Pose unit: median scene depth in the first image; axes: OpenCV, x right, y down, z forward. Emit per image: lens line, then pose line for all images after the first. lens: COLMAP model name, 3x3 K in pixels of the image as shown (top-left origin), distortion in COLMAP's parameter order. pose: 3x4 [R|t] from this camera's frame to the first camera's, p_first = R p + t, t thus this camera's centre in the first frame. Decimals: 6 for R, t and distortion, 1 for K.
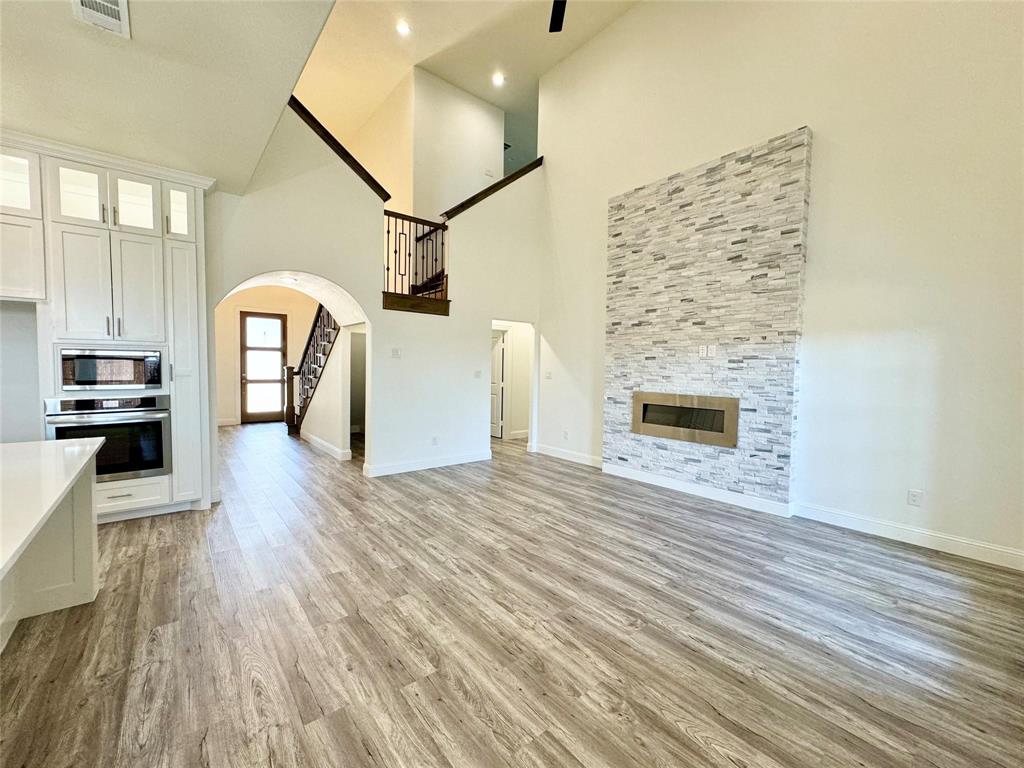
lens RADIAL K [[415.4, 0, 501.5], [0, 415.4, 378.6], [0, 0, 1]] dist [0.004738, -0.000825]
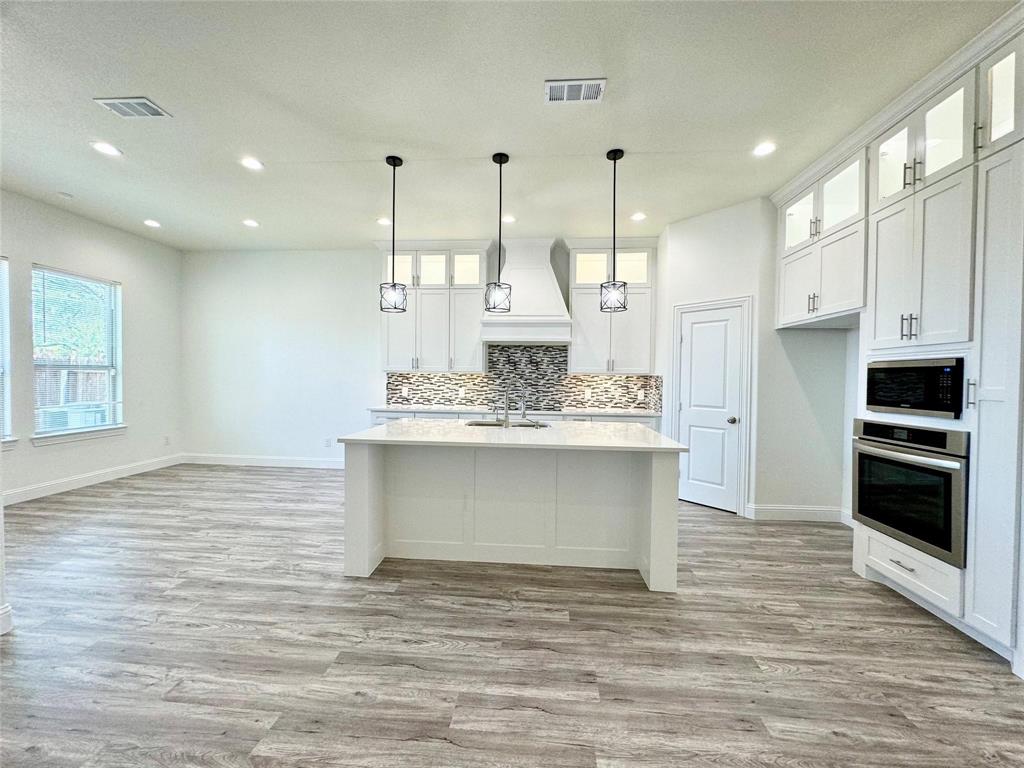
lens RADIAL K [[415.4, 0, 514.9], [0, 415.4, 380.5], [0, 0, 1]] dist [0.004738, -0.000825]
pose [[-0.672671, -0.015544, -0.739778, 0.047139], [-0.044865, 0.998797, 0.019809, -0.014567], [0.738580, 0.046515, -0.672559, 0.888262]]
